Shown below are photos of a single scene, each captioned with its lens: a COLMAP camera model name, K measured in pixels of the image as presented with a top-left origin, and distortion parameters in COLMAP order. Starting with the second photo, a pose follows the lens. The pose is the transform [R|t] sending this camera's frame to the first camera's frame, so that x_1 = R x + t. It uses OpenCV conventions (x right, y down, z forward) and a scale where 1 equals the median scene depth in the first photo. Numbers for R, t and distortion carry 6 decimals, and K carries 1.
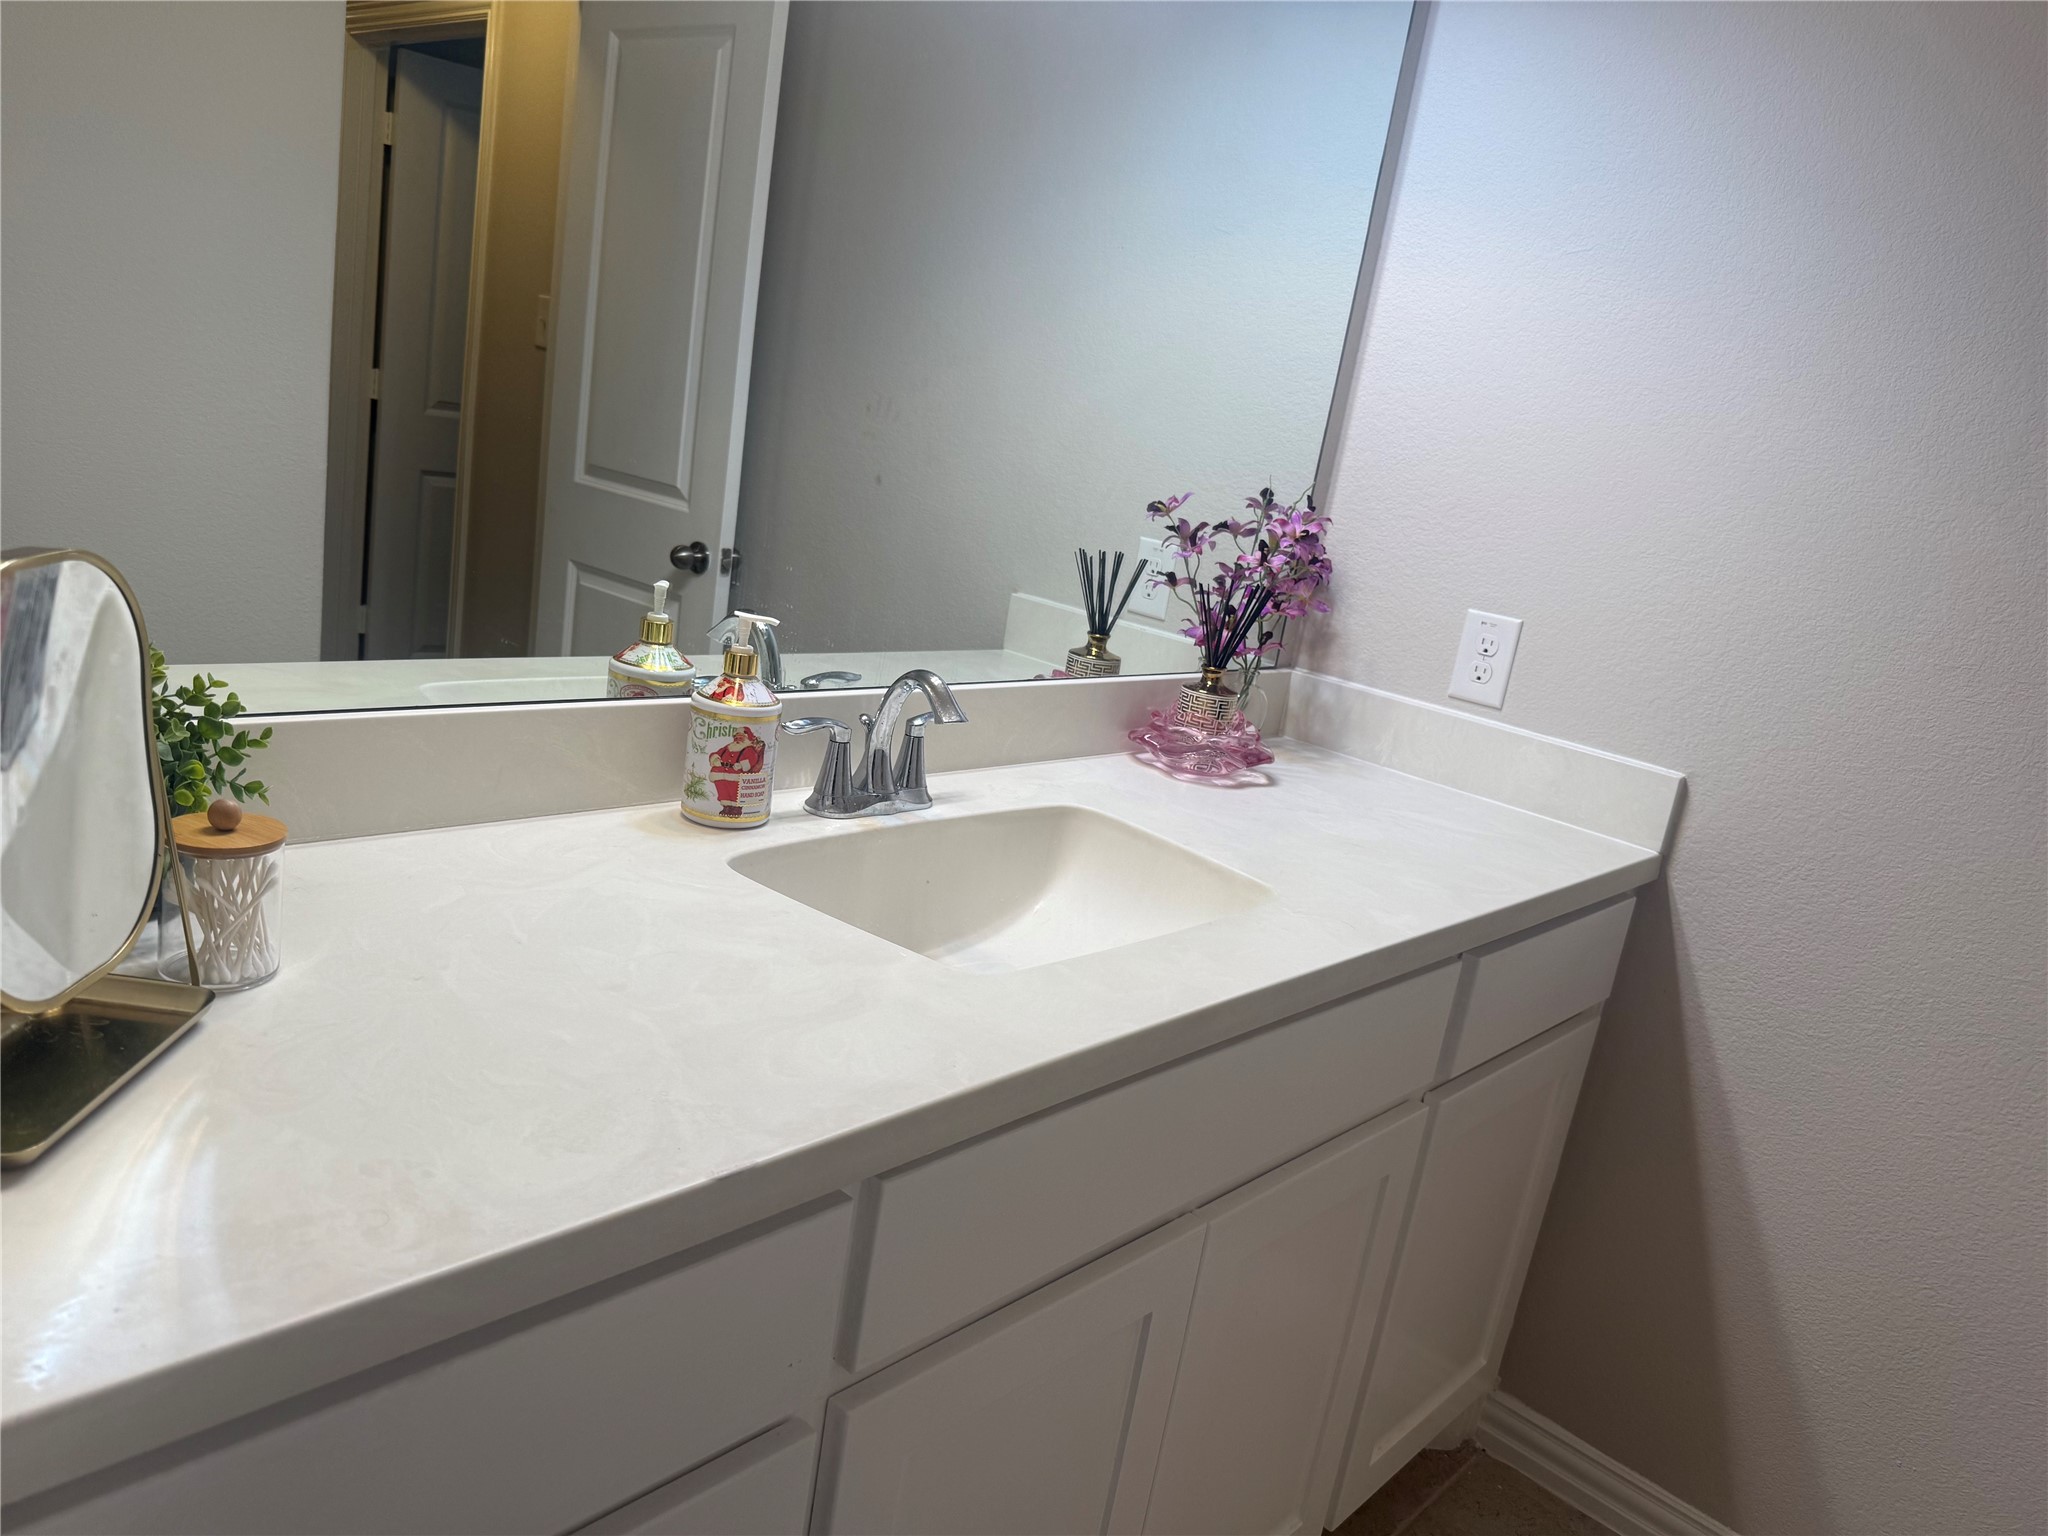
lens RADIAL K [[1413.5, 0, 1024.0], [0, 1413.5, 768.0], [0, 0, 1]] dist [-0.000112, -0.000135]
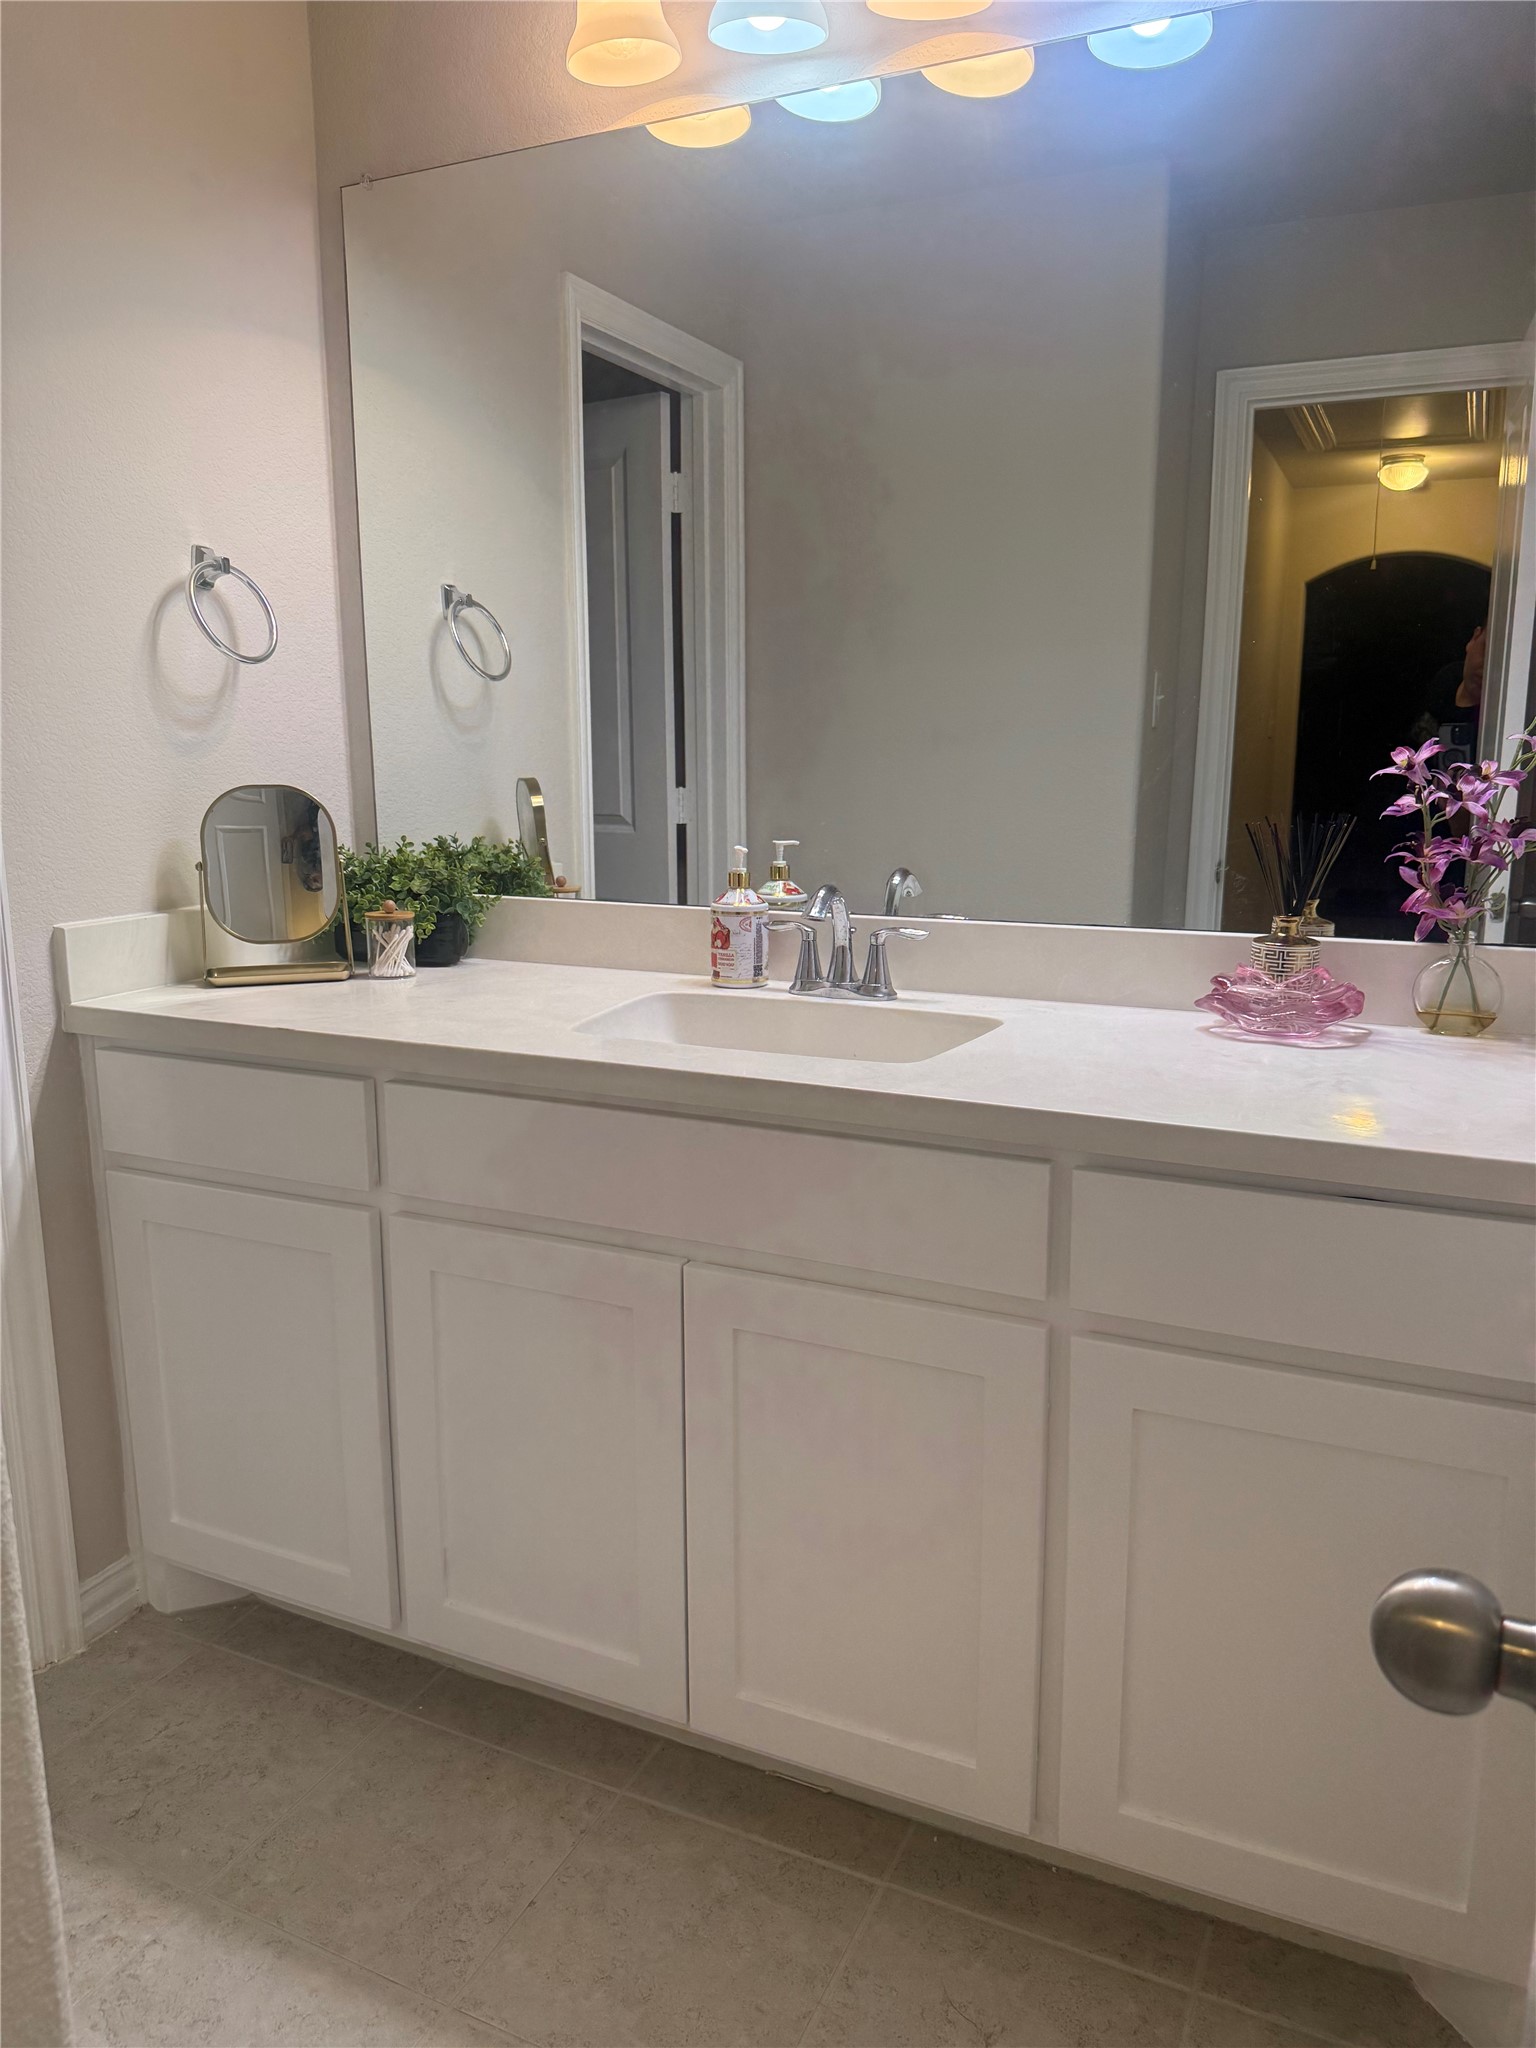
lens RADIAL K [[1413.5, 0, 768.0], [0, 1413.5, 1024.0], [0, 0, 1]] dist [-0.000112, -0.000135]
pose [[0.322091, 0.012415, -0.946627, 1.227638], [-0.176848, 0.983102, -0.047280, 0.142274], [0.930044, 0.182638, 0.318844, 0.576728]]
